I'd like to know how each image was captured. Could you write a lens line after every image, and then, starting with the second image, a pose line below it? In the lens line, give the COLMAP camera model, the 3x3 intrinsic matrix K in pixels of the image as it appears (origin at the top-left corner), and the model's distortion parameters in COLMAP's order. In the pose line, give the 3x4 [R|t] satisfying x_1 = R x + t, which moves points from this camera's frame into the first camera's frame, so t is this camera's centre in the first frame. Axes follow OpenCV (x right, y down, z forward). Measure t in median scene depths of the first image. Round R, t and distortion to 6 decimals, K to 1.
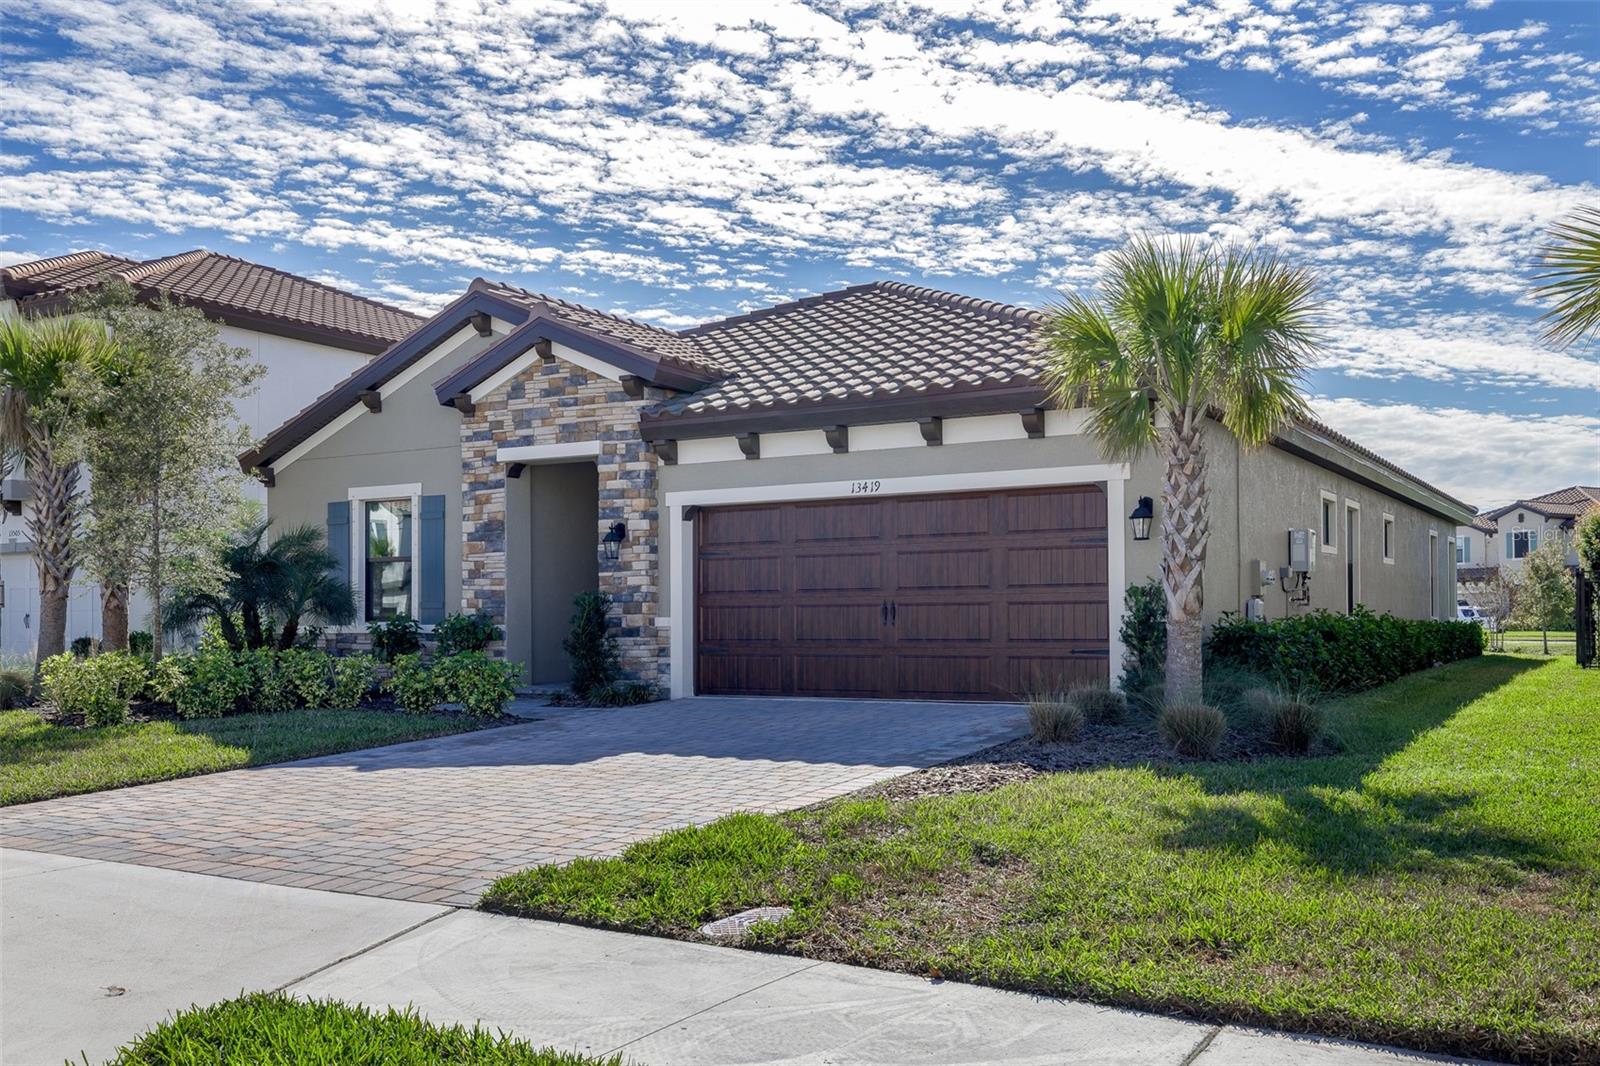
lens RADIAL K [[1467.0, 0, 798.6], [0, 1467.0, 550.3], [0, 0, 1]] dist [-0.005009, 0.000000]
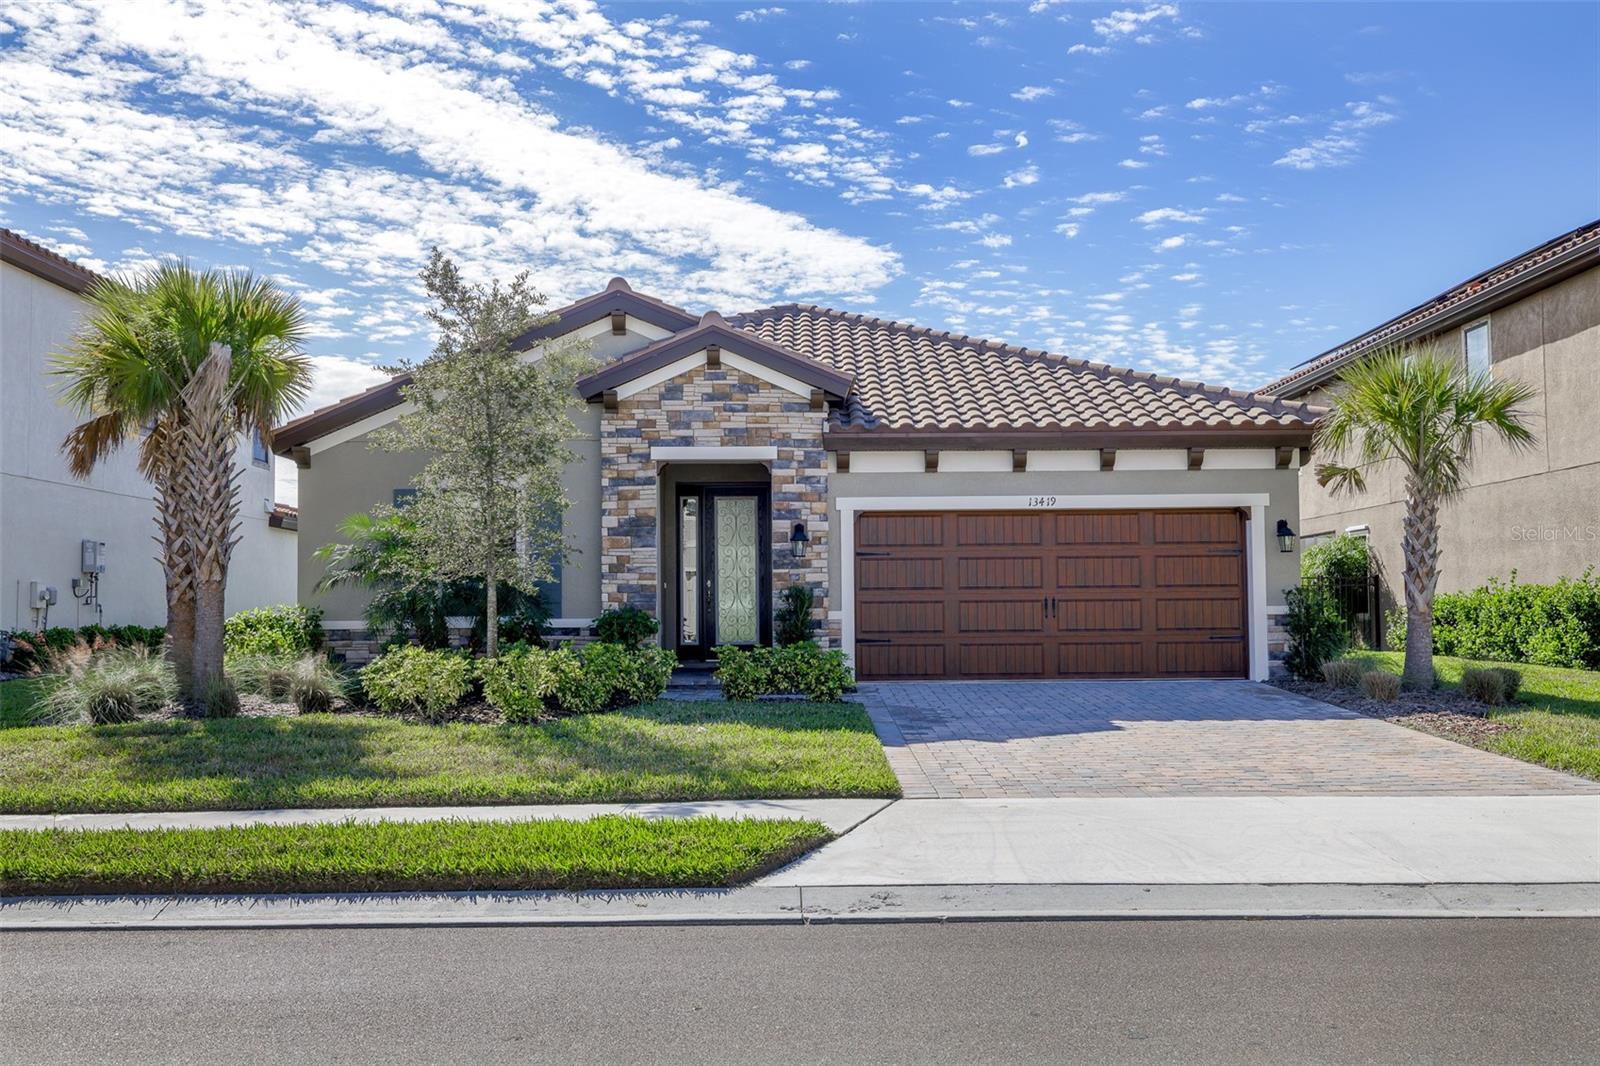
lens RADIAL K [[1524.3, 0, 800.6], [0, 1524.3, 522.6], [0, 0, 1]] dist [-0.024930, 0.000000]
pose [[0.851850, 0.028957, 0.522985, -0.123107], [-0.022314, 0.999570, -0.019000, 0.000317], [-0.523310, 0.004515, 0.852130, 0.006805]]
